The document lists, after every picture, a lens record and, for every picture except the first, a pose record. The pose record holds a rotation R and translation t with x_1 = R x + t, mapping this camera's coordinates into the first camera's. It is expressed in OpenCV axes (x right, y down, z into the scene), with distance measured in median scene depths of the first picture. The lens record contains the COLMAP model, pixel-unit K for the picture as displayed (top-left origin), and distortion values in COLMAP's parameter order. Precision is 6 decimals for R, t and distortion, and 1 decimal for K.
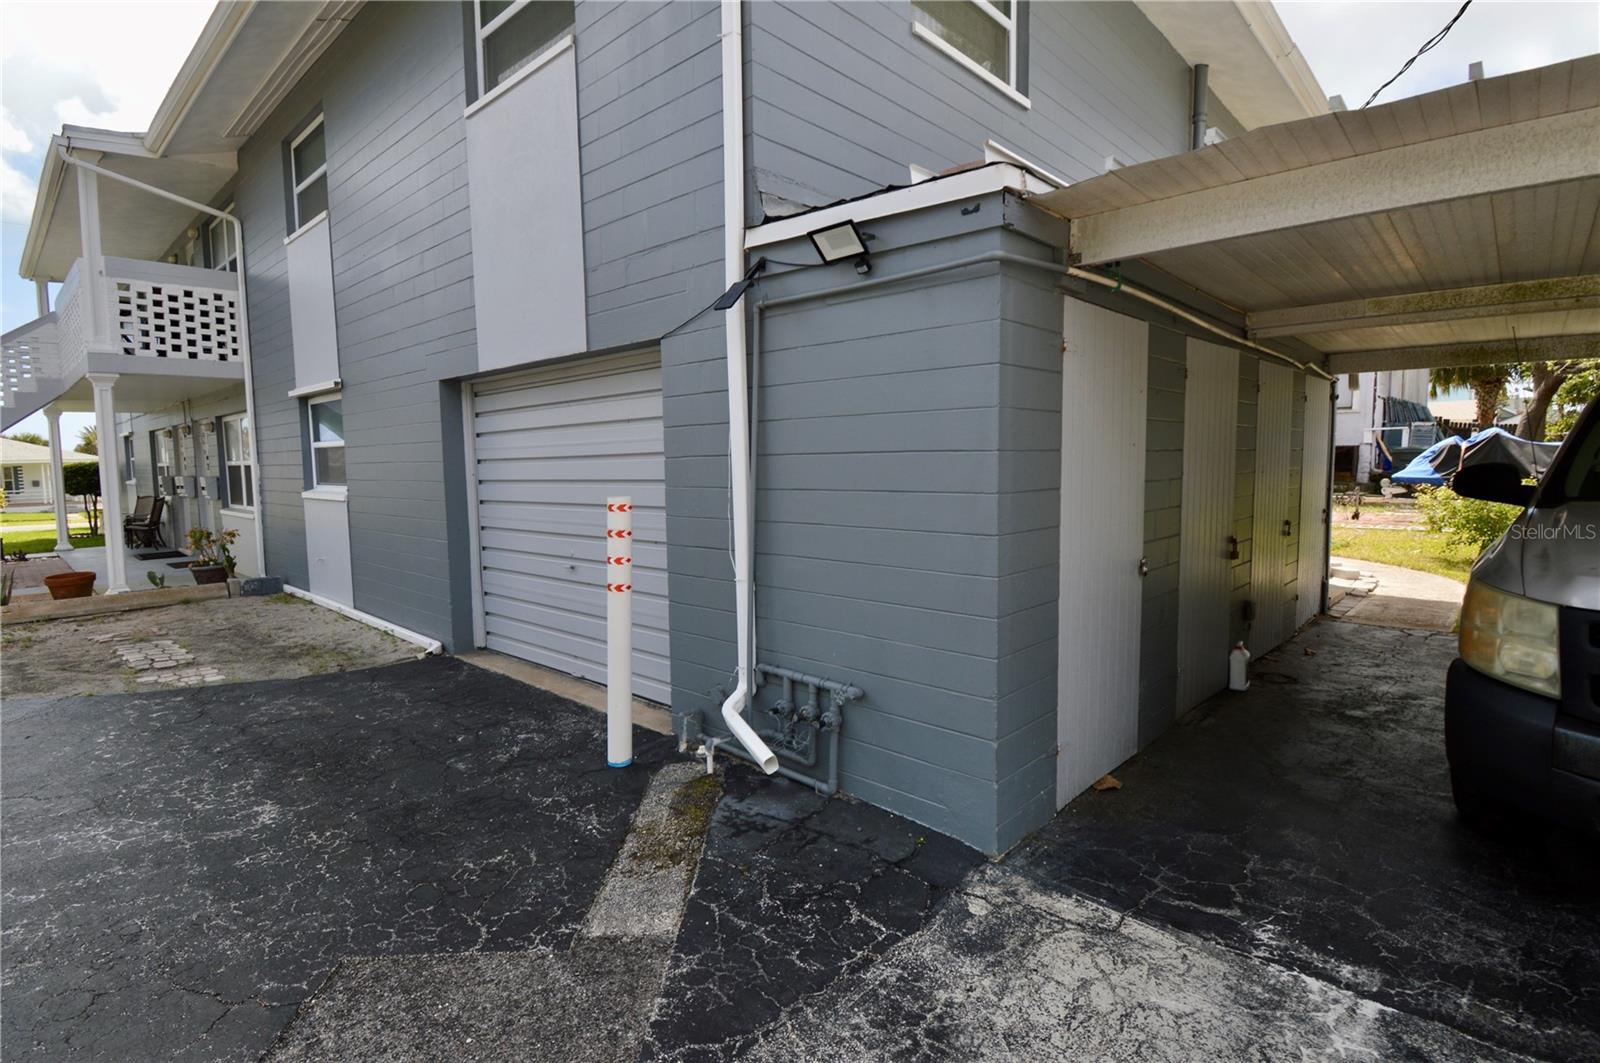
lens RADIAL K [[779.5, 0, 800.0], [0, 779.5, 531.5], [0, 0, 1]] dist [0.000717, -0.000004]
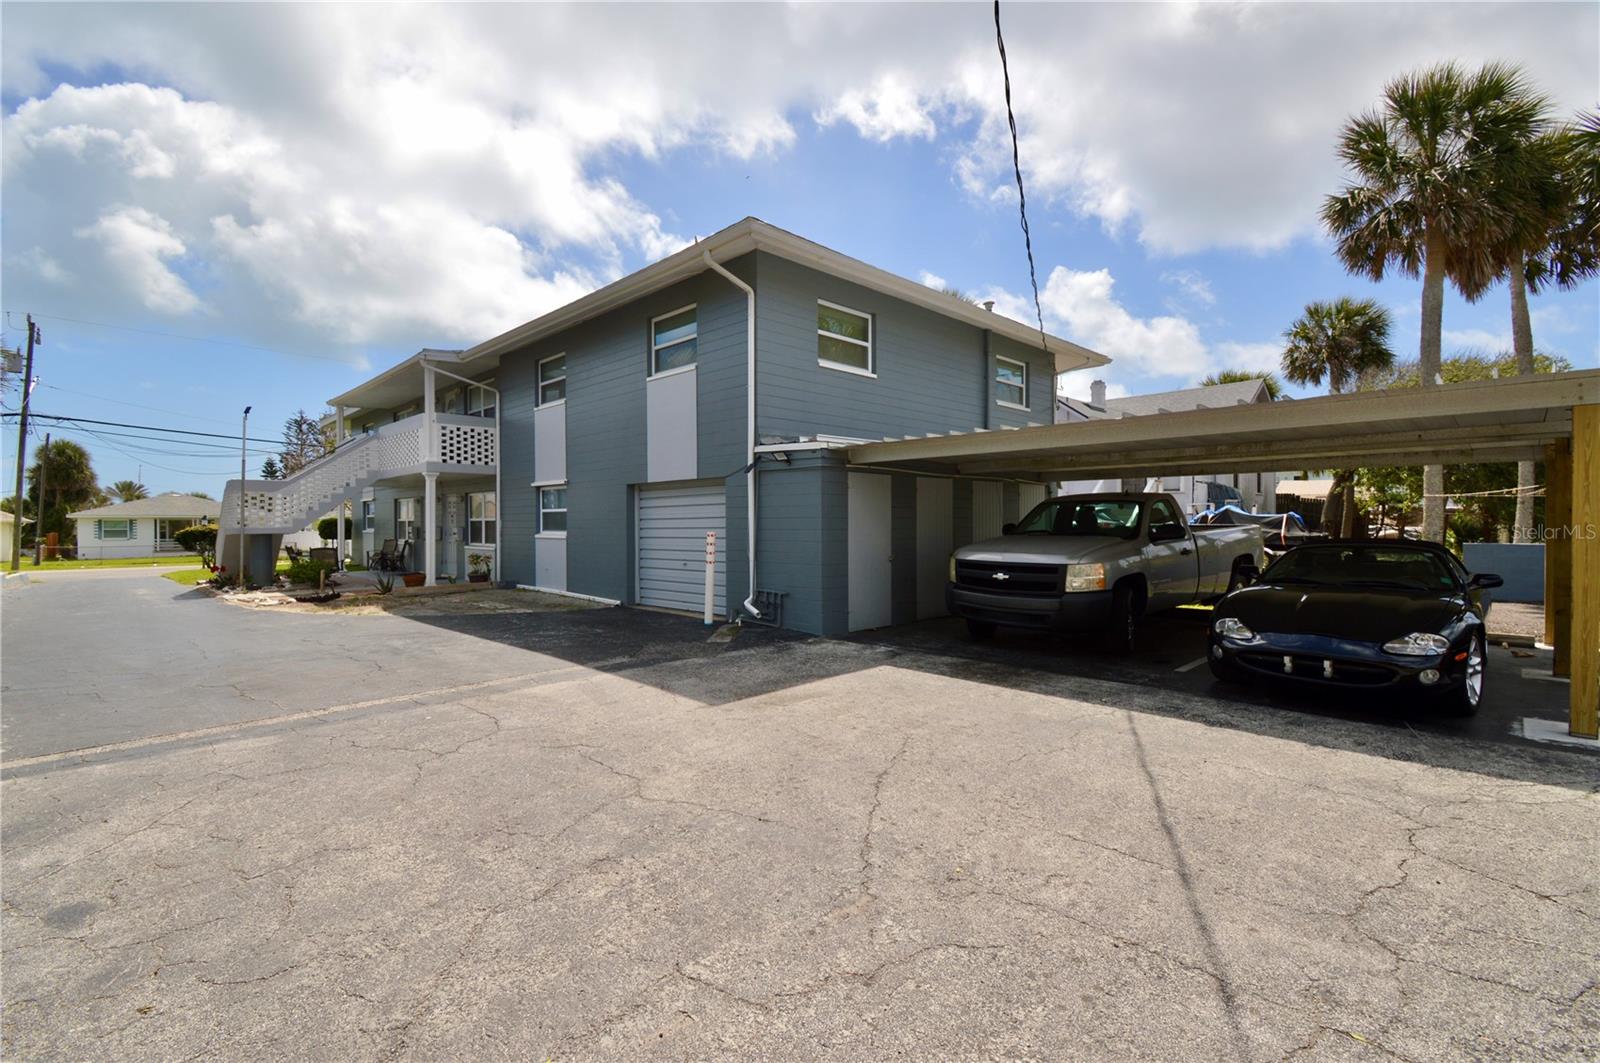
lens RADIAL K [[708.5, 0, 804.8], [0, 708.5, 524.7], [0, 0, 1]] dist [0.018187, -0.025091]
pose [[0.999273, 0.009983, -0.036793, 0.158147], [-0.013159, 0.996112, -0.087111, 0.113005], [0.035780, 0.087531, 0.995519, -1.189741]]
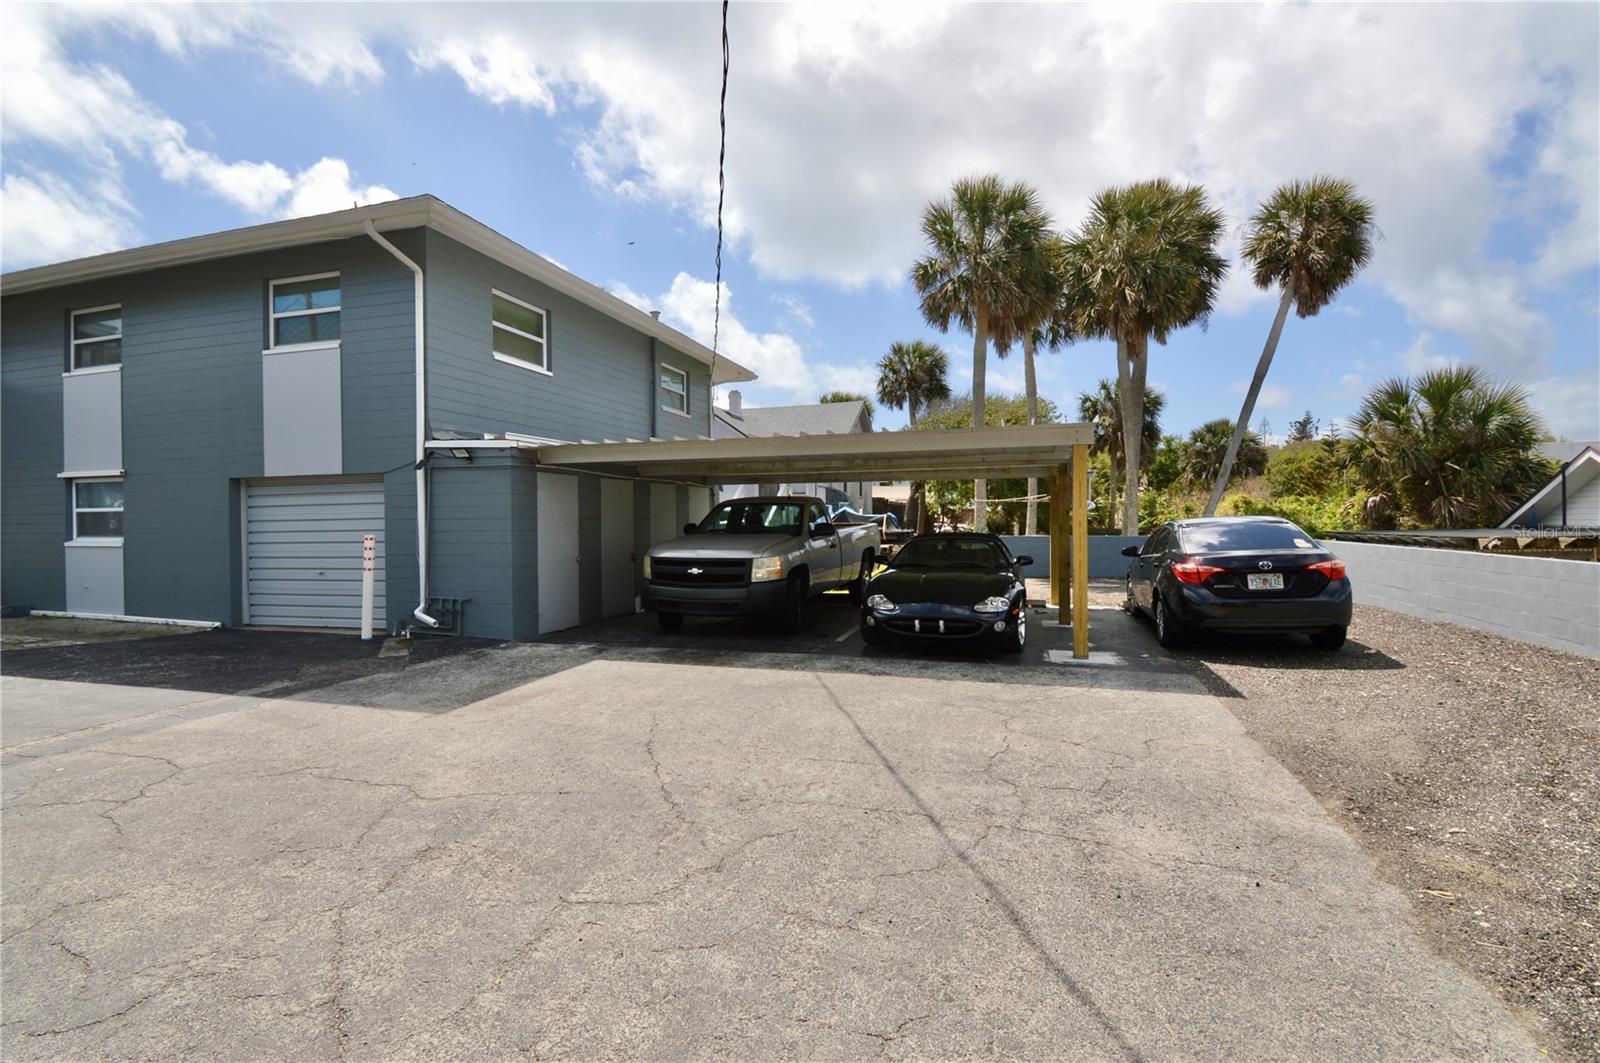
lens RADIAL K [[728.0, 0, 805.7], [0, 728.0, 523.8], [0, 0, 1]] dist [0.021194, -0.027818]
pose [[0.891980, 0.003721, 0.452060, -0.024410], [0.037778, 0.995855, -0.082739, 0.126298], [-0.450494, 0.090879, 0.888142, -1.315115]]
